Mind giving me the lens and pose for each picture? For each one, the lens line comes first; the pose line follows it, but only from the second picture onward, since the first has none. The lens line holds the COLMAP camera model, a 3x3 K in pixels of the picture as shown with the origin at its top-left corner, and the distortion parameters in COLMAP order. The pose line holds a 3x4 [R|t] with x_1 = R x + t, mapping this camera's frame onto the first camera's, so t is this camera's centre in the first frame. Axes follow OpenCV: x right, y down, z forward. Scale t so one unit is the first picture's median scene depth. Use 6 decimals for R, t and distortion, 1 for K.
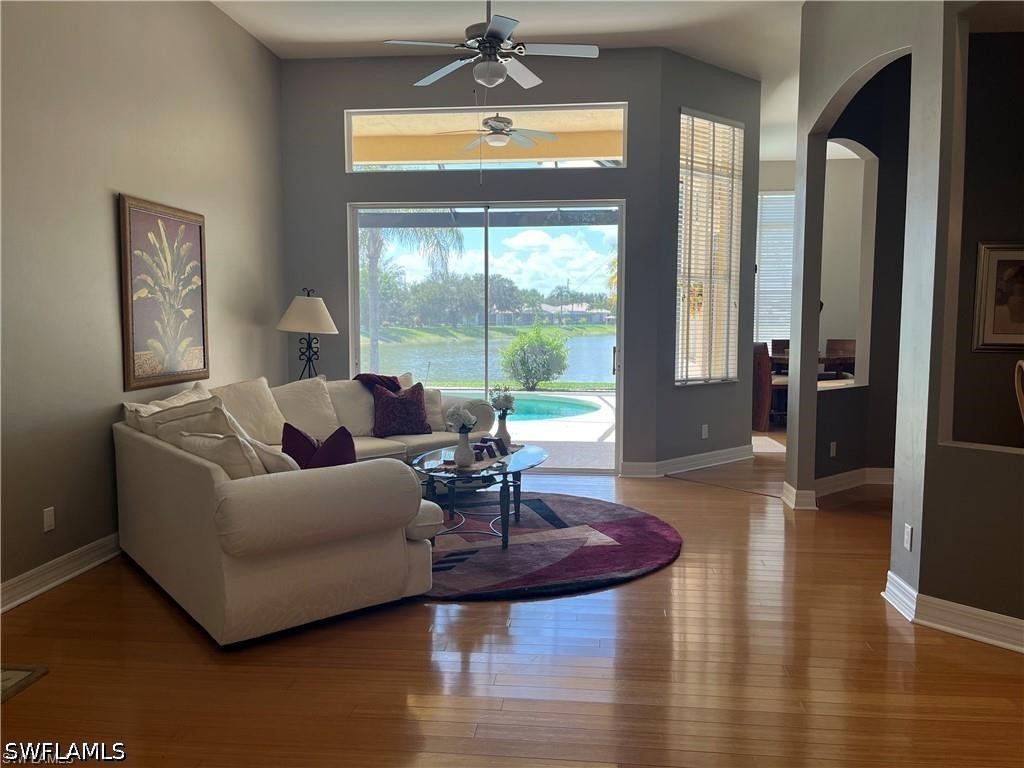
lens RADIAL K [[775.5, 0, 513.9], [0, 775.5, 385.0], [0, 0, 1]] dist [0.068140, -0.087133]
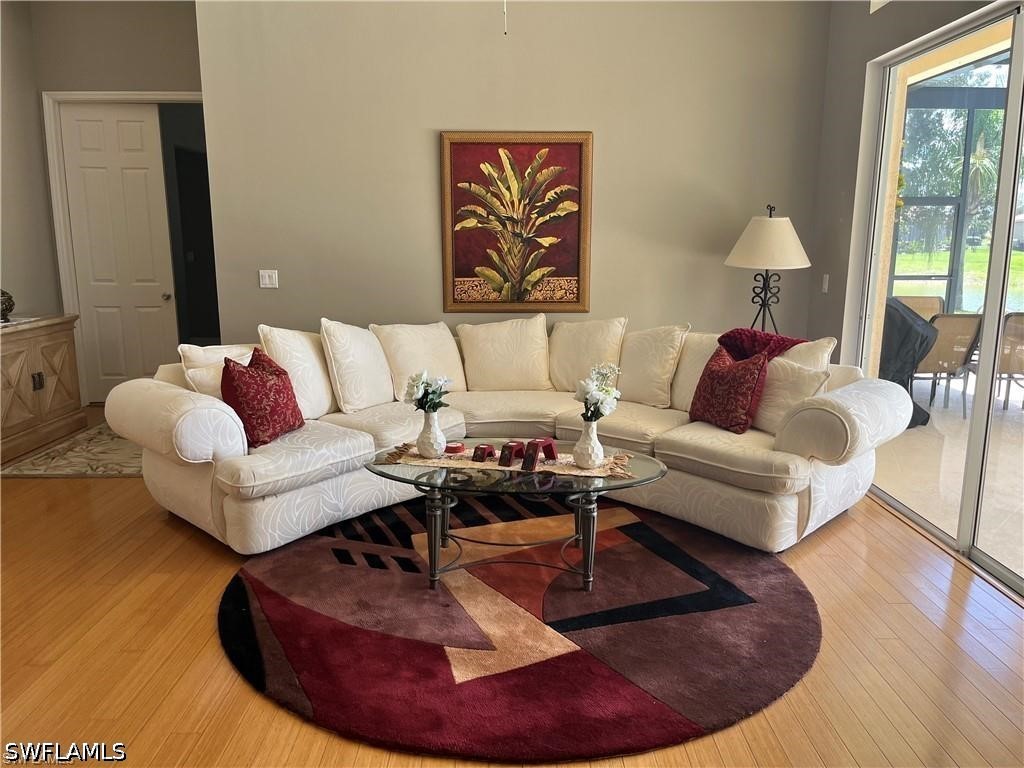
lens RADIAL K [[775.5, 0, 513.6], [0, 775.5, 386.1], [0, 0, 1]] dist [0.068140, -0.087133]
pose [[0.111675, 0.184215, -0.976521, 0.576348], [-0.085276, 0.980820, 0.175274, -0.084483], [0.990079, 0.063700, 0.125243, 0.879974]]
